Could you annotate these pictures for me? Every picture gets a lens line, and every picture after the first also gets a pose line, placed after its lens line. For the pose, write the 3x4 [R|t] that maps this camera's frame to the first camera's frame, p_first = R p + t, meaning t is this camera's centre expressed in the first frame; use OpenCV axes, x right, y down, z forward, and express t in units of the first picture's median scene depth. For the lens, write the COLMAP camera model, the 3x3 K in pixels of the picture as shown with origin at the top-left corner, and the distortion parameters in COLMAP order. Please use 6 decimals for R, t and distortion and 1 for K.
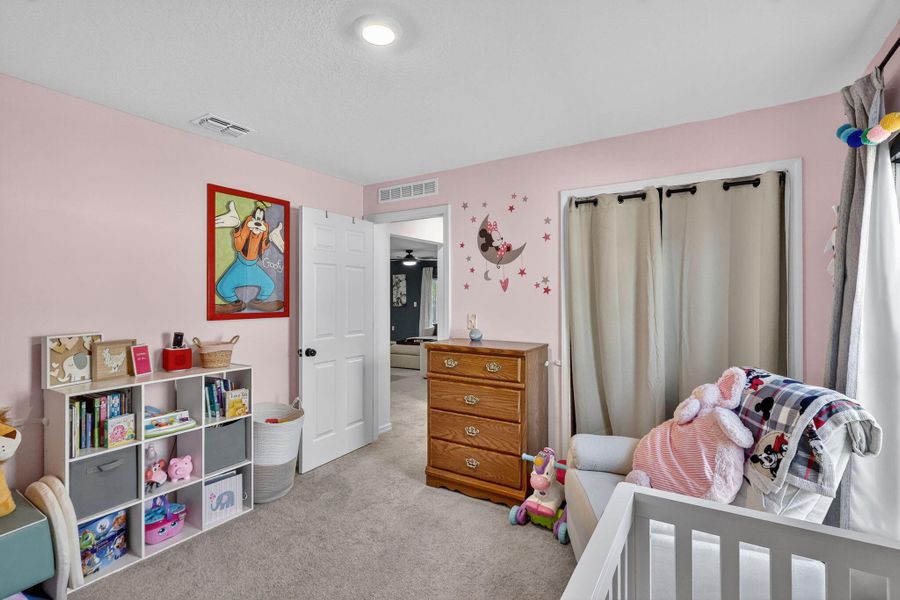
lens RADIAL K [[421.2, 0, 450.0], [0, 421.2, 300.0], [0, 0, 1]] dist [0.002024, 0.000173]
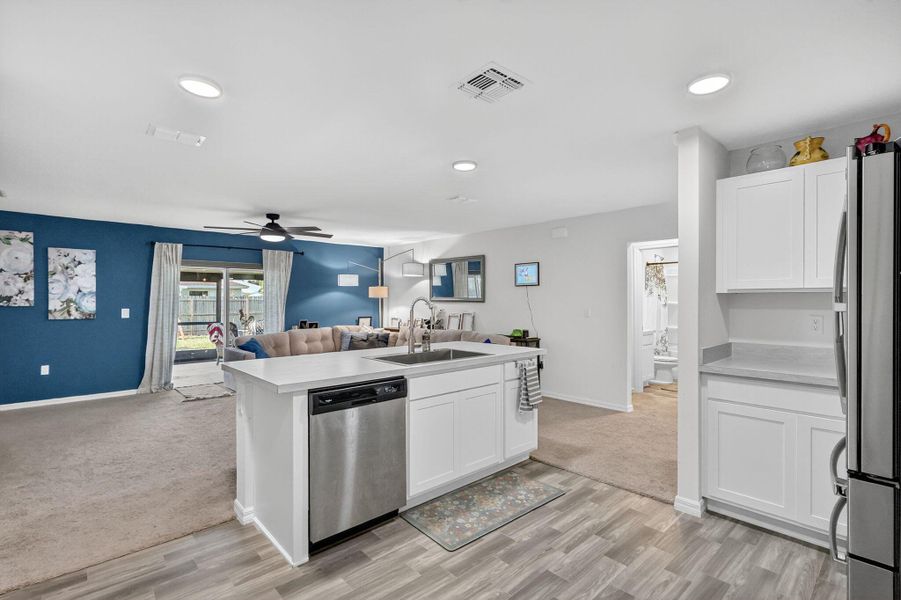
lens RADIAL K [[421.7, 0, 450.5], [0, 421.7, 300.0], [0, 0, 1]] dist [0.002024, 0.000173]
pose [[0.254317, 0.003796, 0.967114, -0.459568], [0.010897, 0.999918, -0.006791, 0.002217], [-0.967060, 0.012265, 0.254254, 0.495920]]
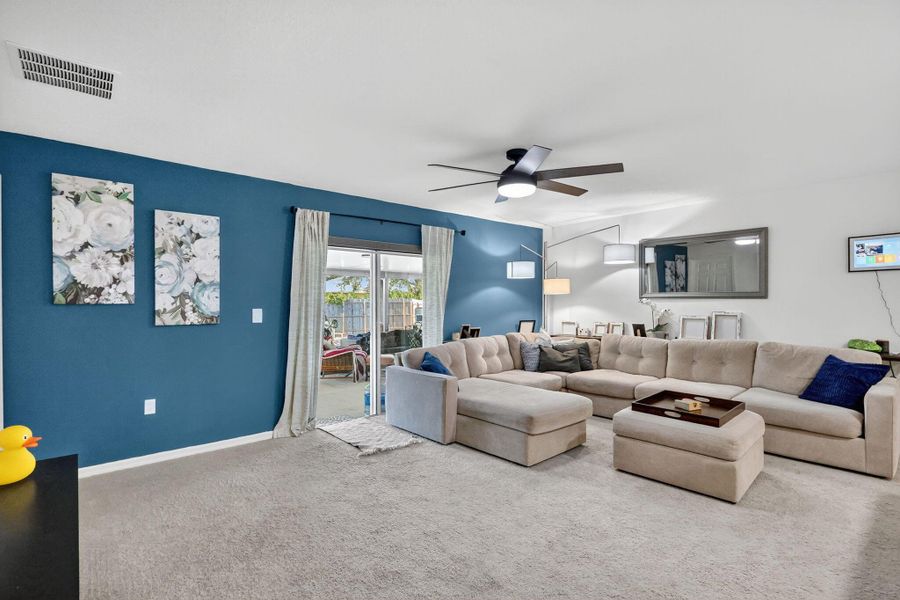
lens RADIAL K [[430.0, 0, 452.1], [0, 430.0, 303.1], [0, 0, 1]] dist [0.001688, 0.000307]
pose [[0.282815, 0.004865, 0.959162, -0.352712], [0.014334, 0.999854, -0.009298, 0.005857], [-0.959067, 0.016378, 0.282704, 0.751614]]
